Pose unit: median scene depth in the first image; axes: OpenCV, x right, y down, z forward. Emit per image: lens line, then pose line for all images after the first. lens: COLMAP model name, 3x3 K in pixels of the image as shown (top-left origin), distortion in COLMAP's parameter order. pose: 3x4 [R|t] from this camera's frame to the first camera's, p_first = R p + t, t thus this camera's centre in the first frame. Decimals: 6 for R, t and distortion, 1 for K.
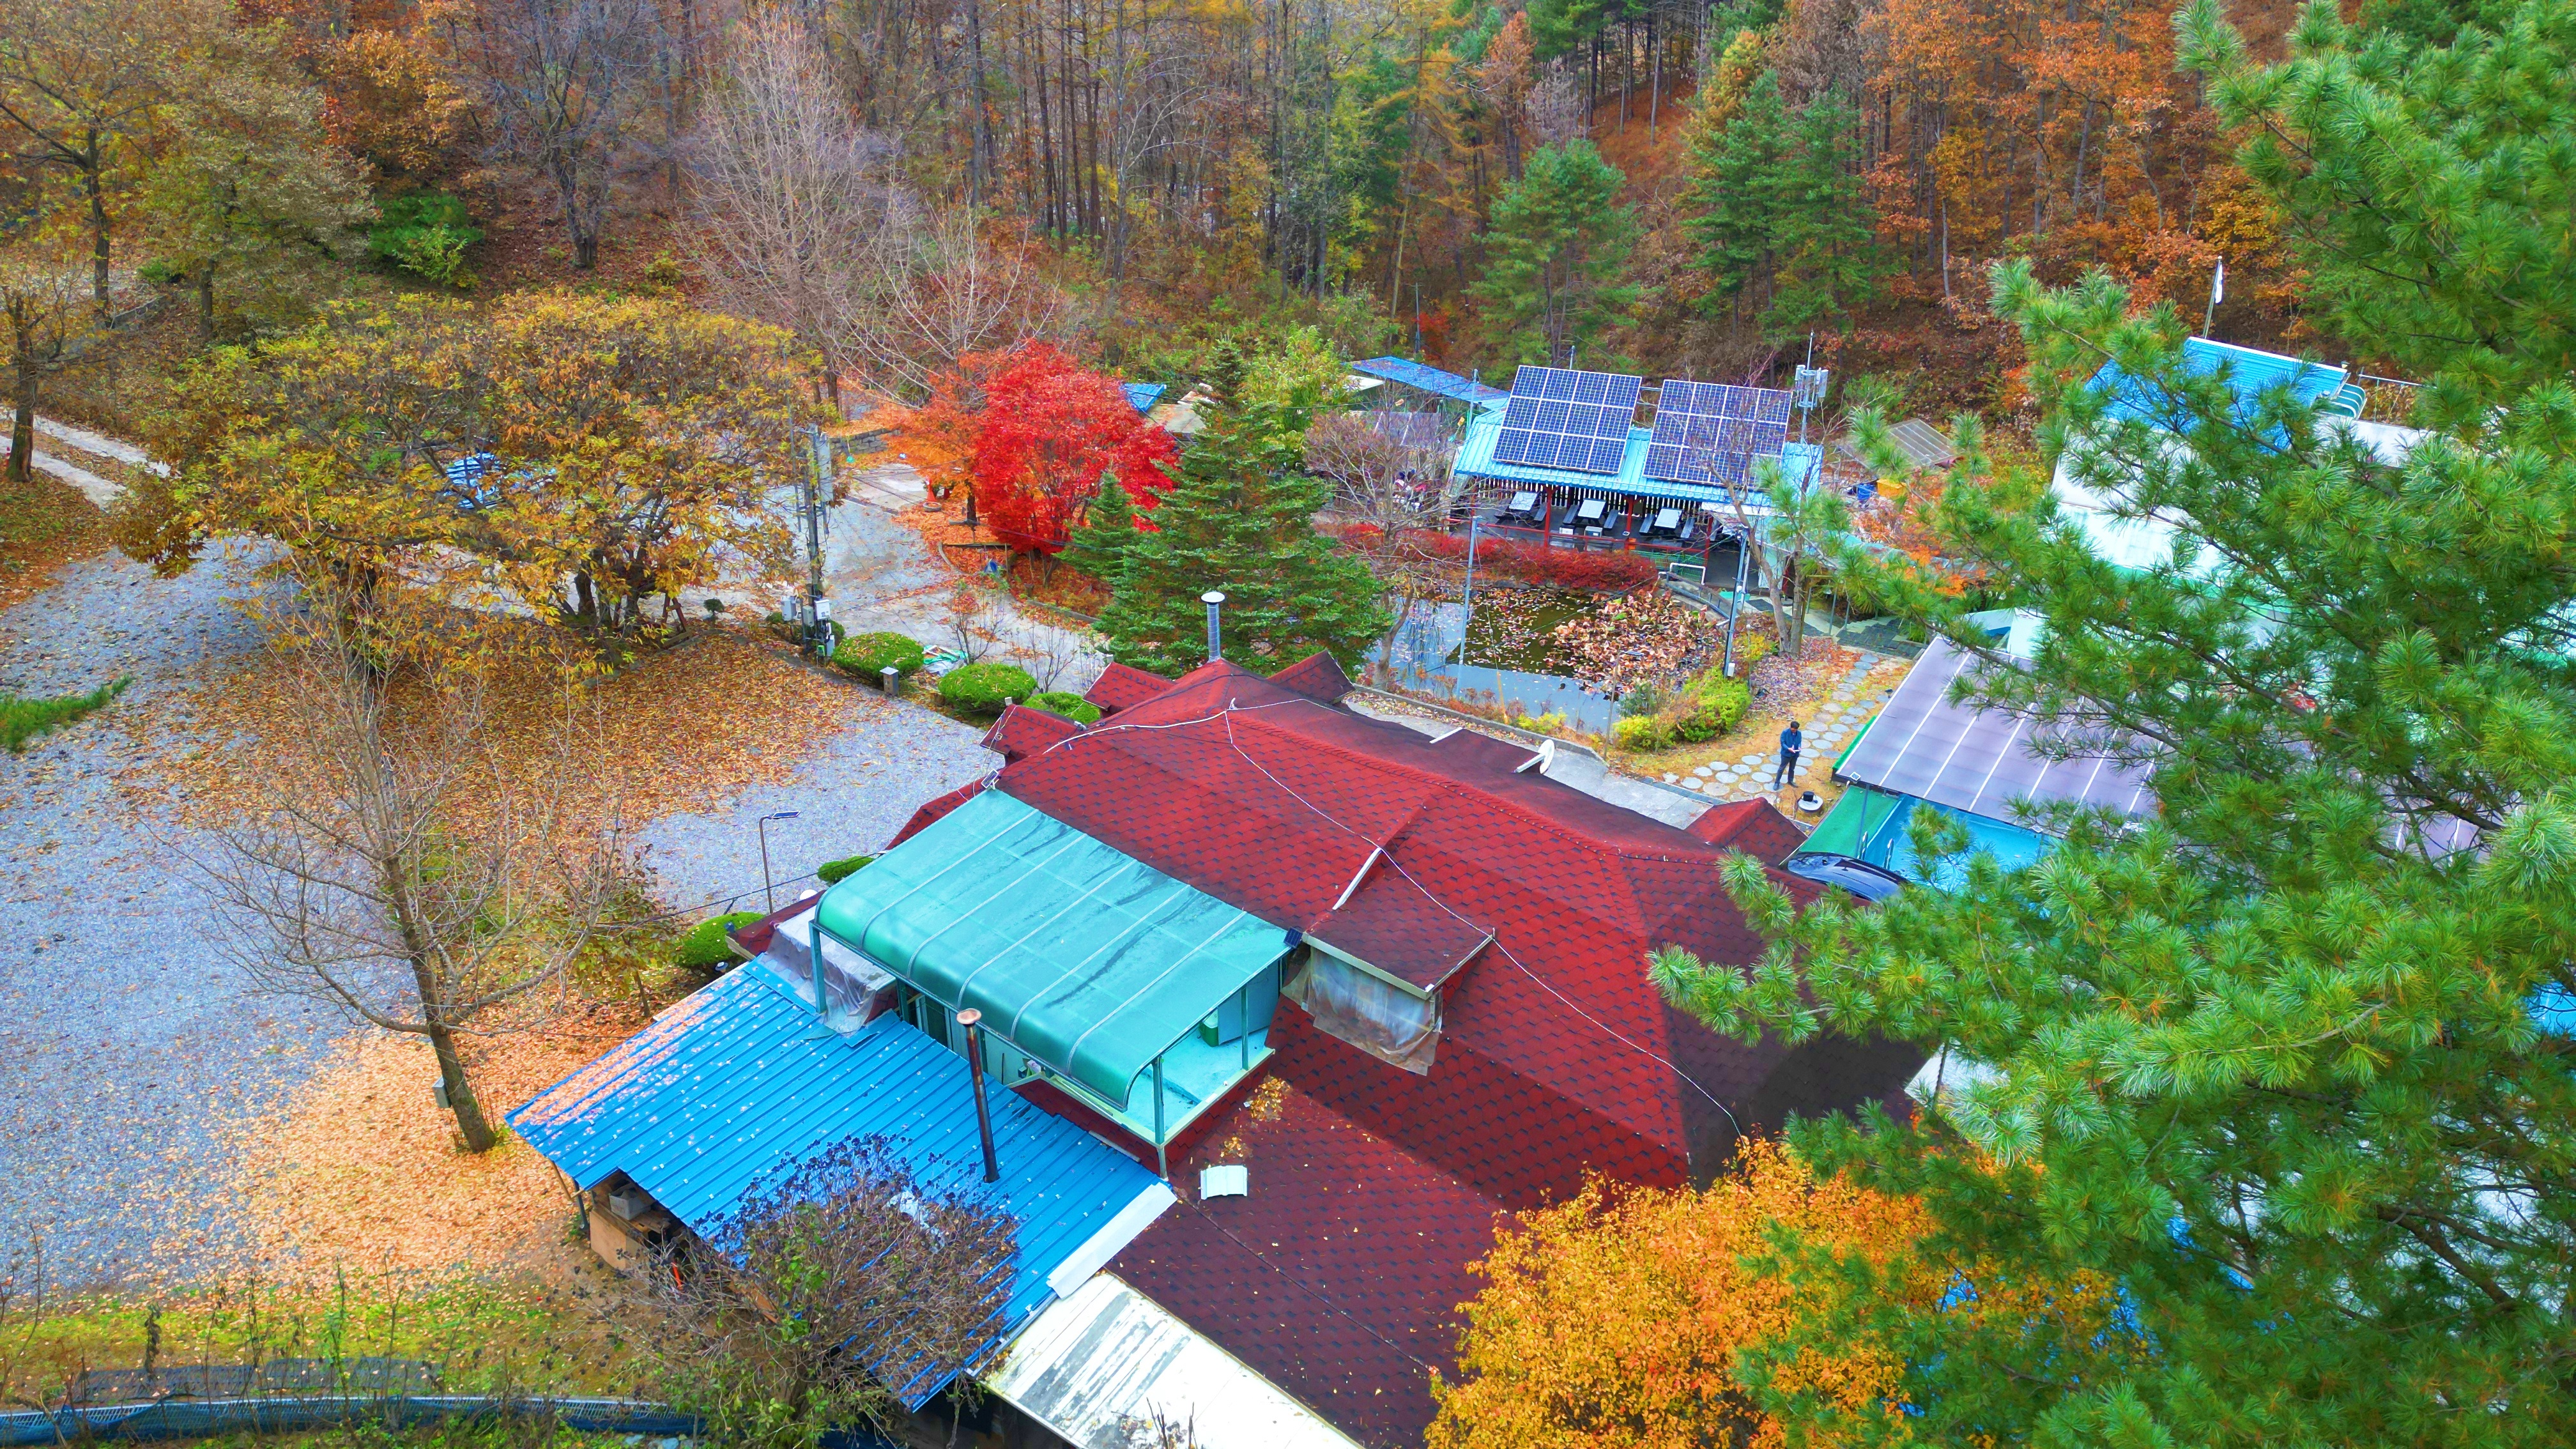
lens RADIAL K [[1793.5, 0, 1286.2], [0, 1793.5, 711.8], [0, 0, 1]] dist [0.087615, -0.087590]
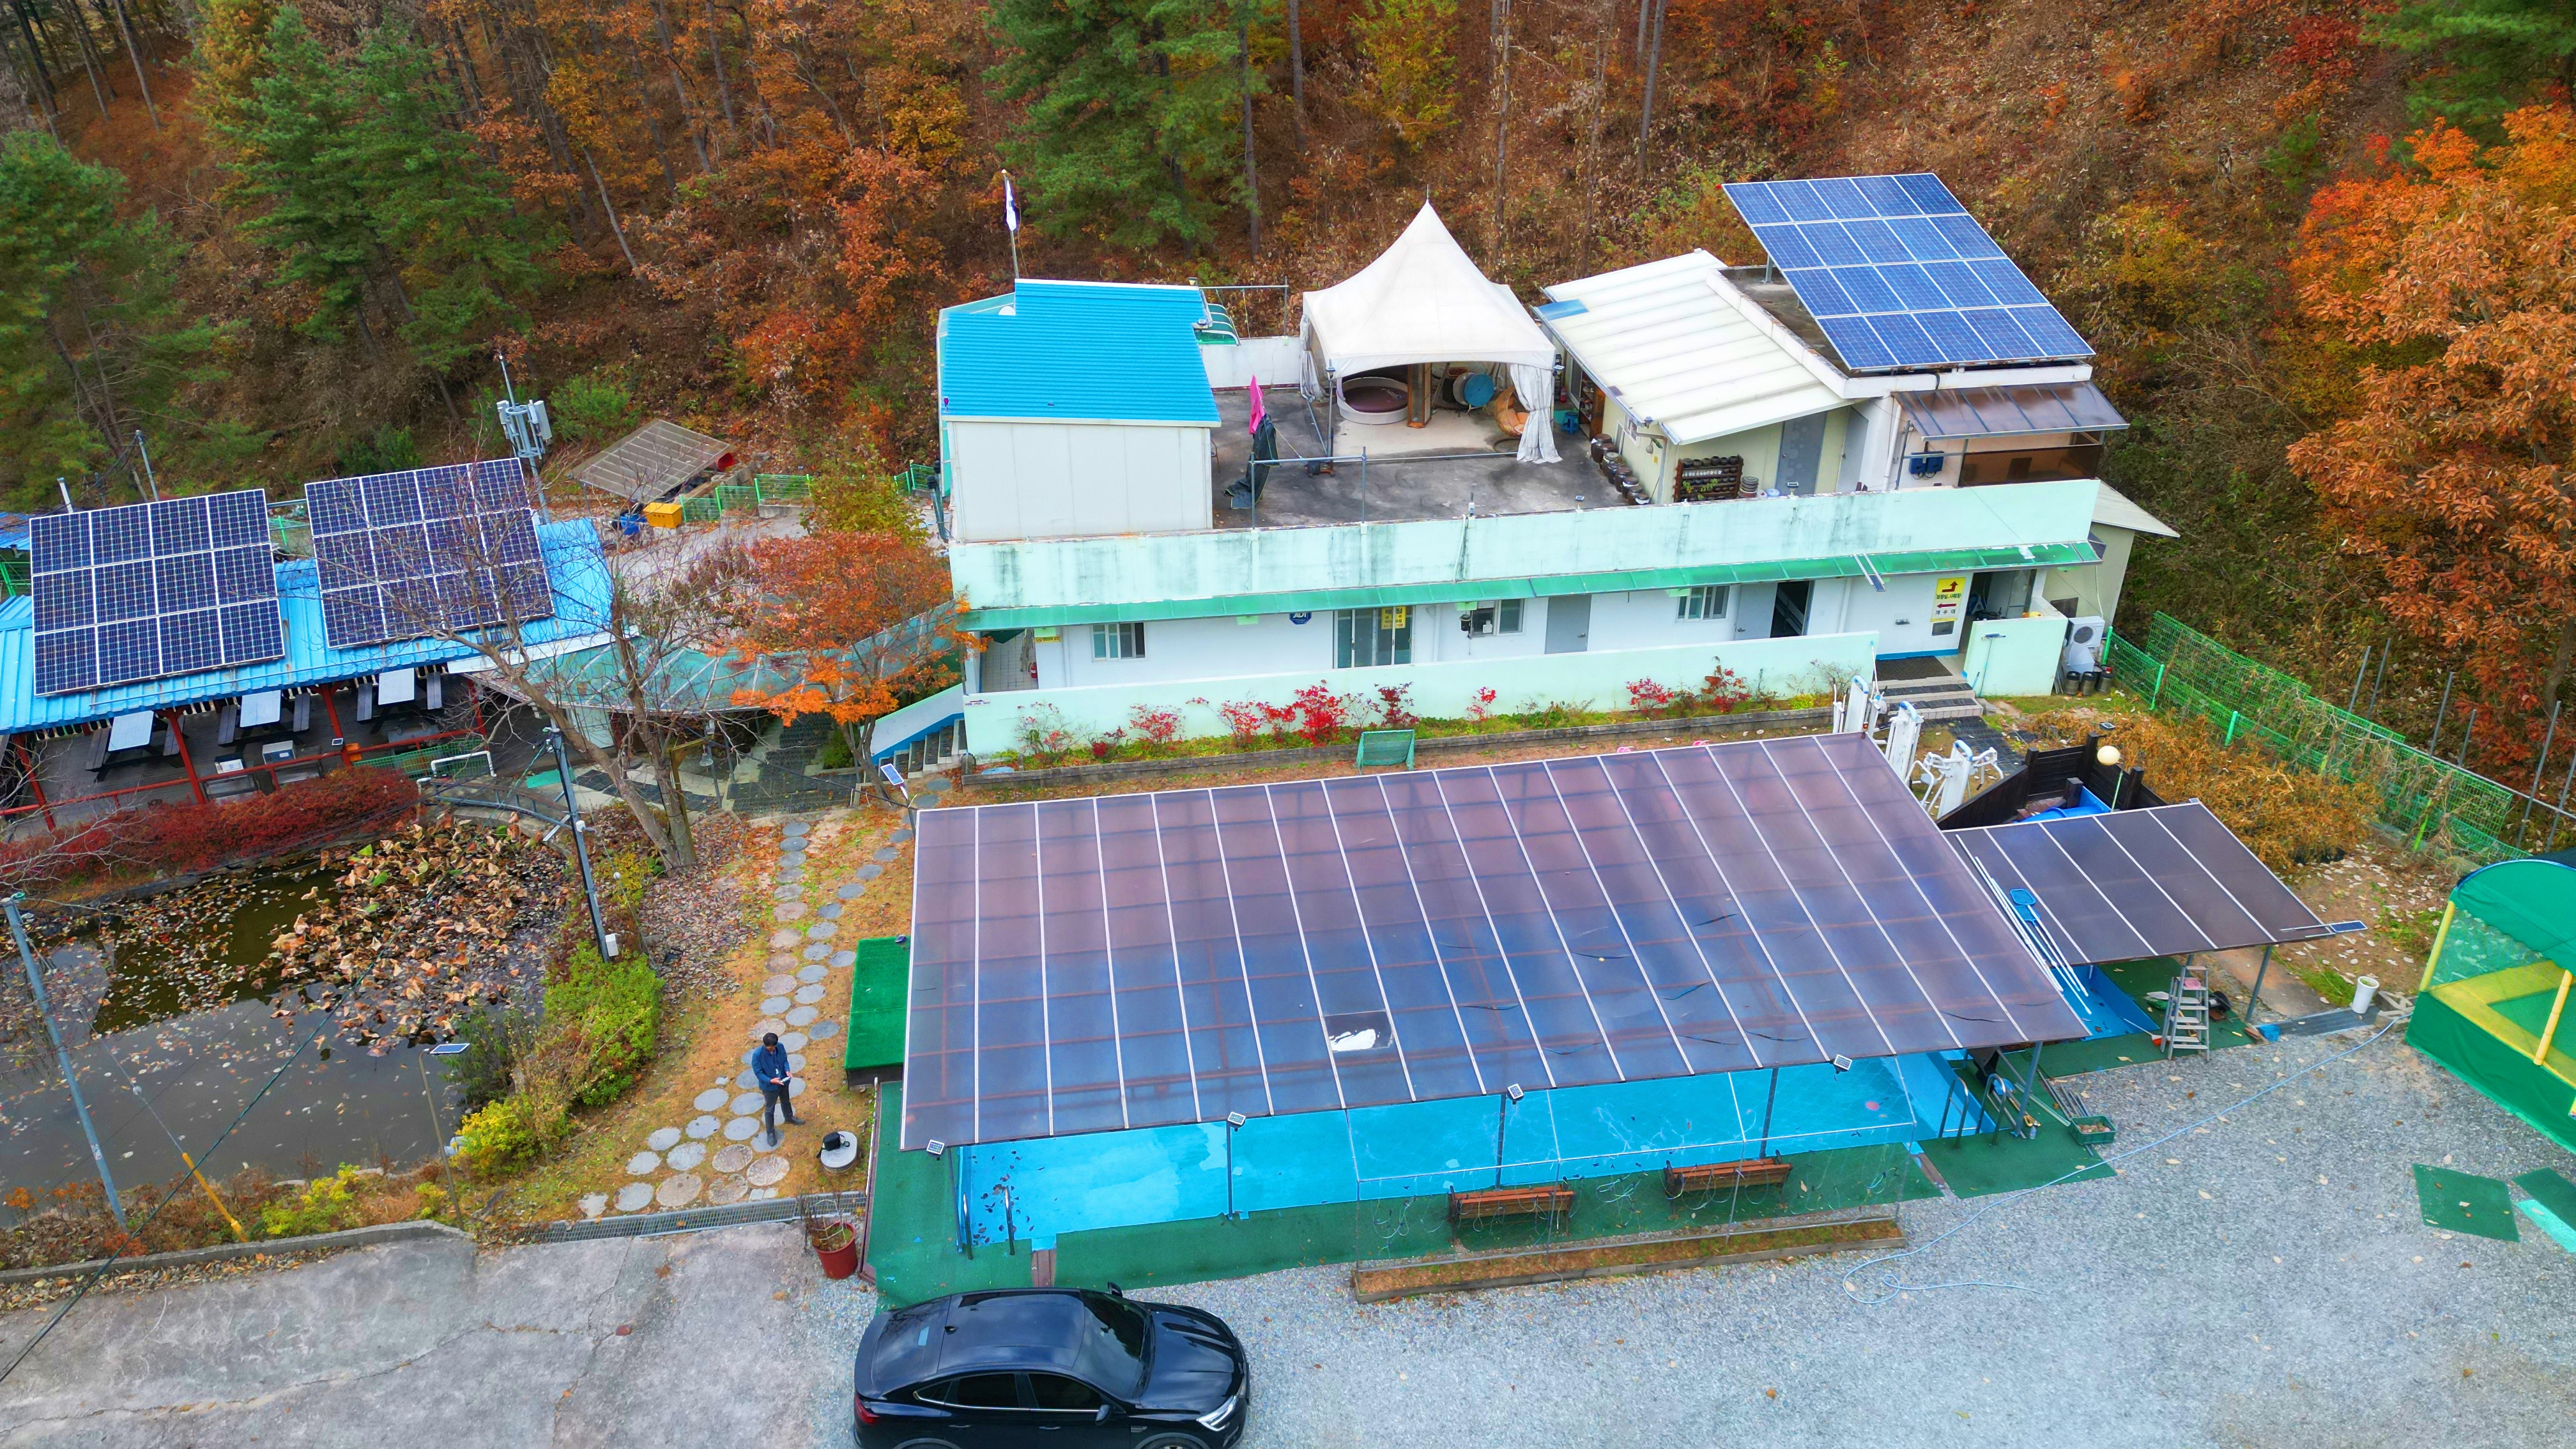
lens RADIAL K [[1793.5, 0, 1286.2], [0, 1793.5, 711.8], [0, 0, 1]] dist [0.087615, -0.087590]
pose [[0.746460, -0.328562, 0.578657, 0.071498], [0.312154, 0.940879, 0.131558, -0.087483], [-0.587671, 0.082427, 0.804890, 0.297557]]
